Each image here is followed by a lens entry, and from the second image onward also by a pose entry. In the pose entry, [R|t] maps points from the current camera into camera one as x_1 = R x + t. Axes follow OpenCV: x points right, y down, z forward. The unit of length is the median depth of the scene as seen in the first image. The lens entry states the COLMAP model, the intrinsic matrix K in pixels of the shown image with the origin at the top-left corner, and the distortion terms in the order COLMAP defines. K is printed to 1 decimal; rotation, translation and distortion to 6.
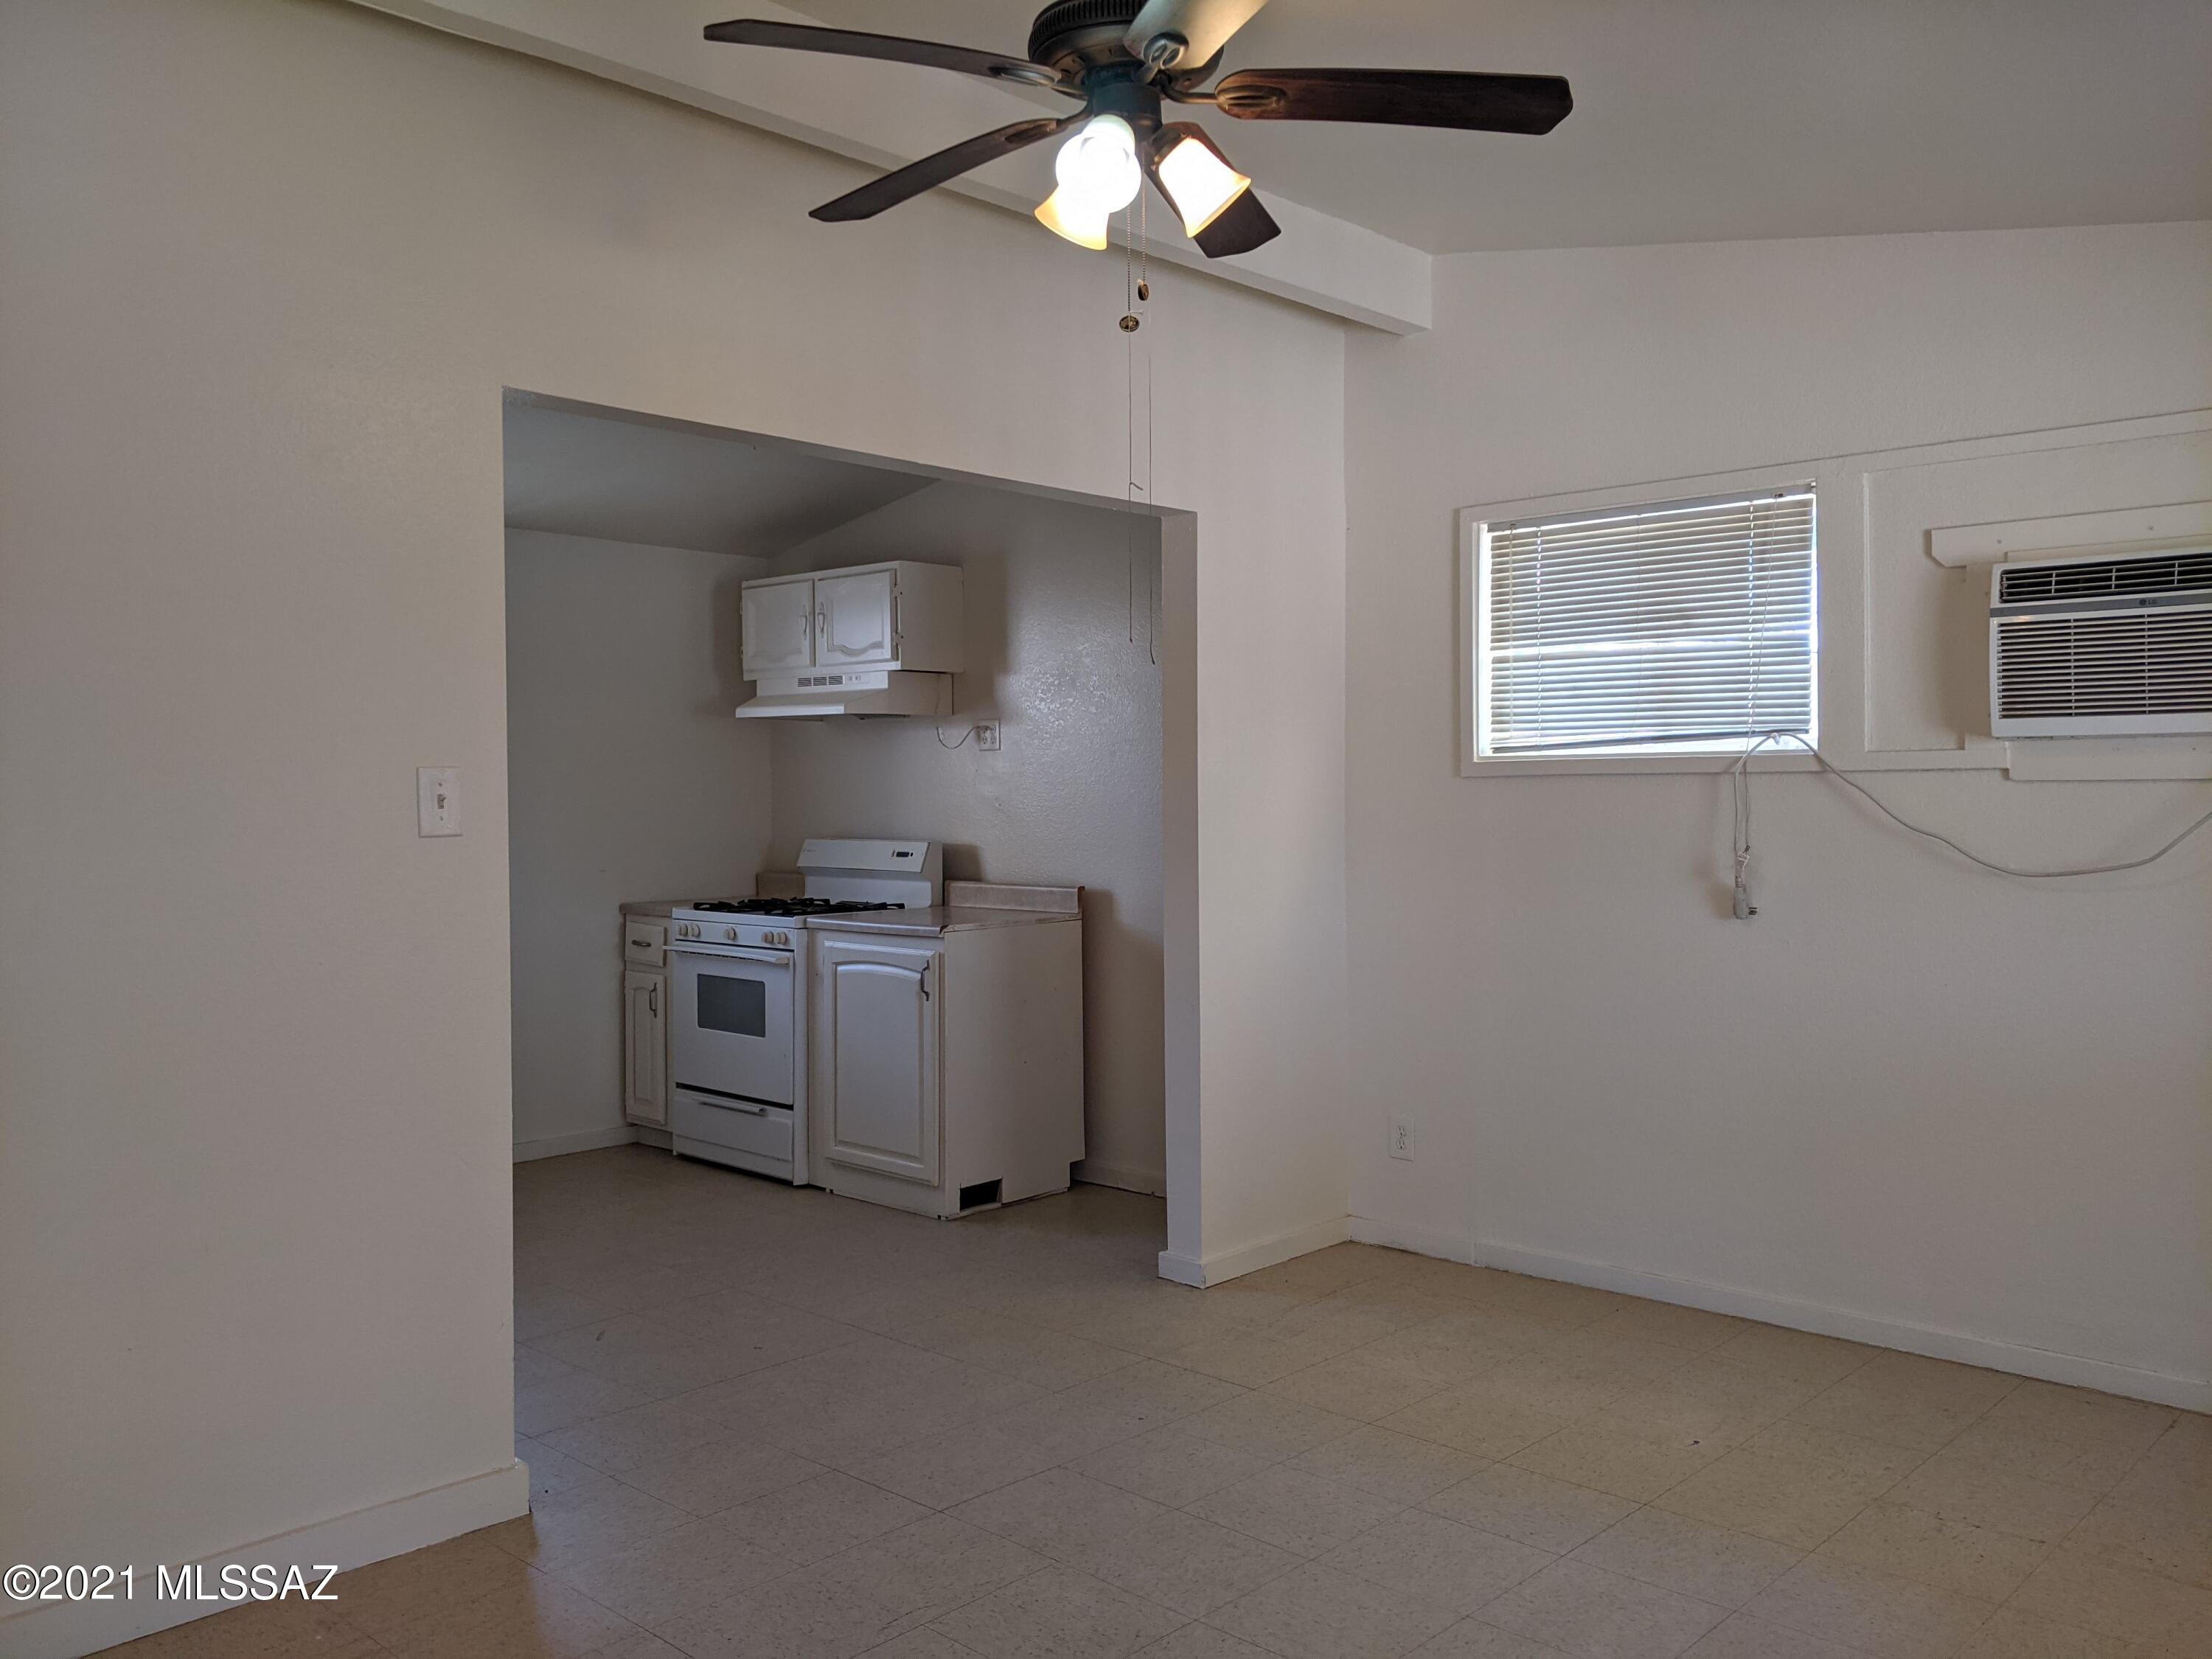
lens RADIAL K [[1726.0, 0, 1103.9], [0, 1726.0, 814.7], [0, 0, 1]] dist [-0.004666, -0.067503]
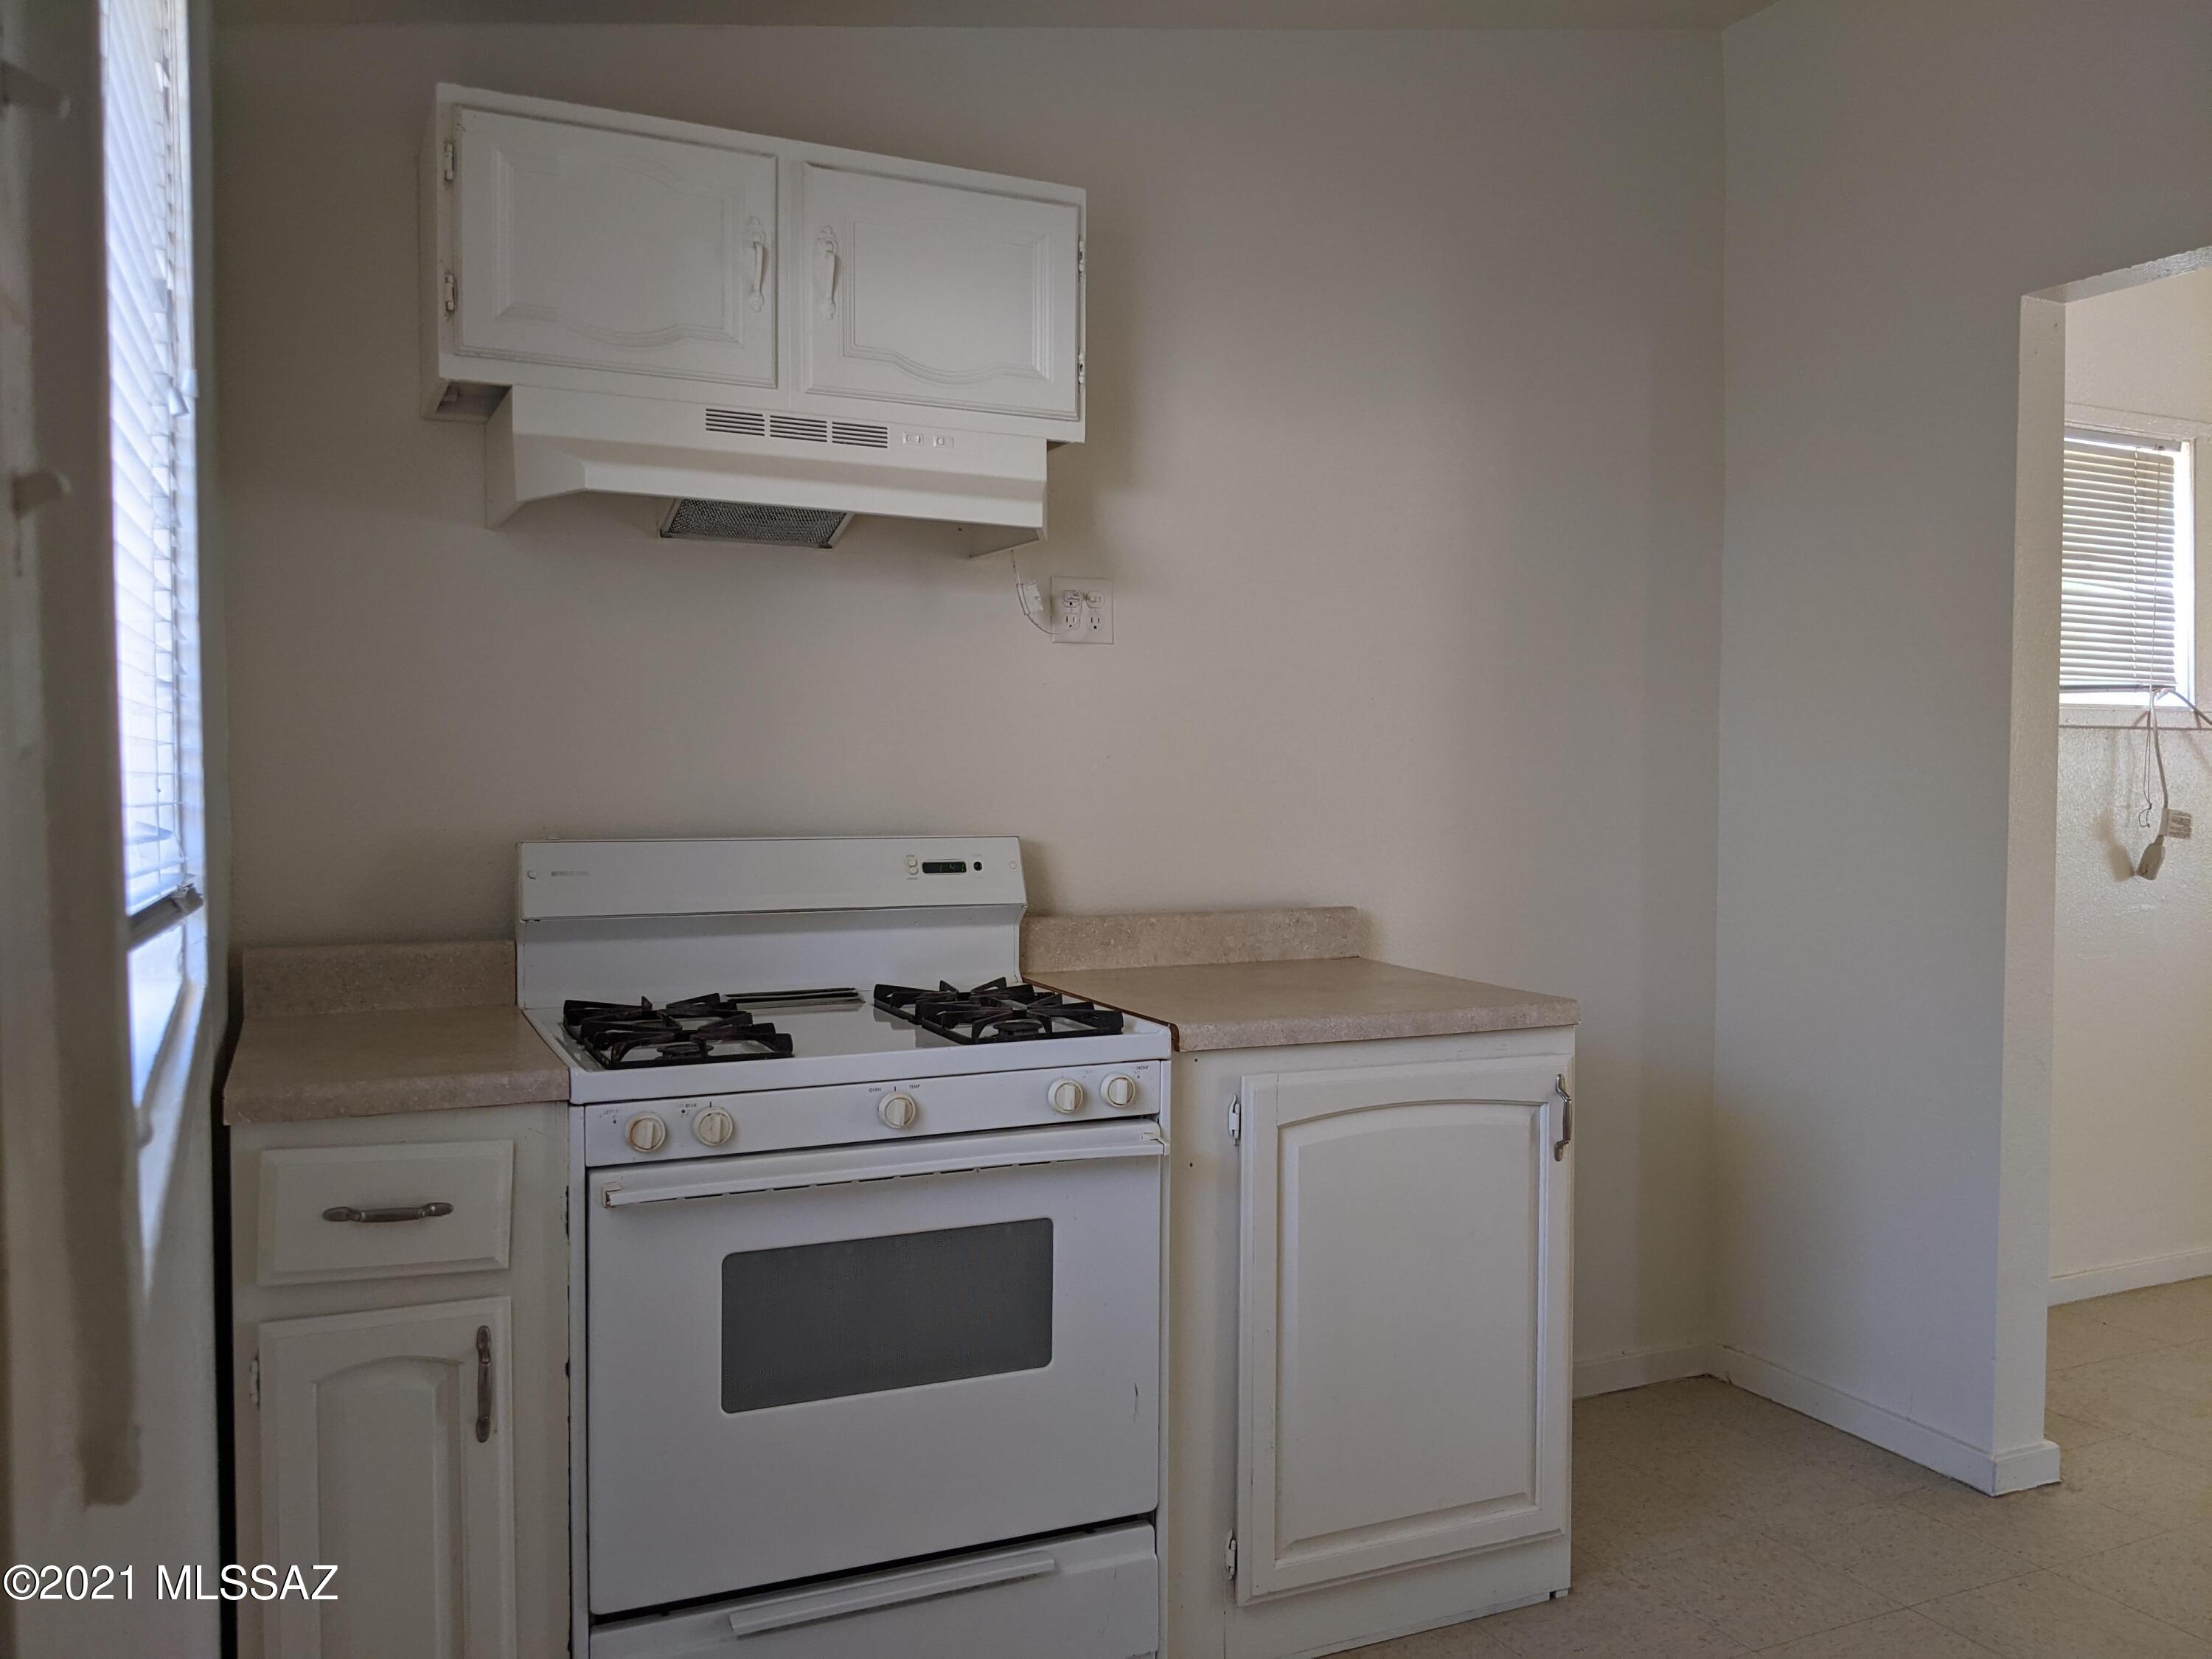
lens RADIAL K [[1726.0, 0, 1109.6], [0, 1726.0, 838.8], [0, 0, 1]] dist [-0.004666, -0.067503]
pose [[0.387113, -0.023099, 0.921743, -0.505998], [0.012961, 0.999724, 0.019610, 0.007833], [-0.921941, 0.004356, 0.387305, 0.803903]]
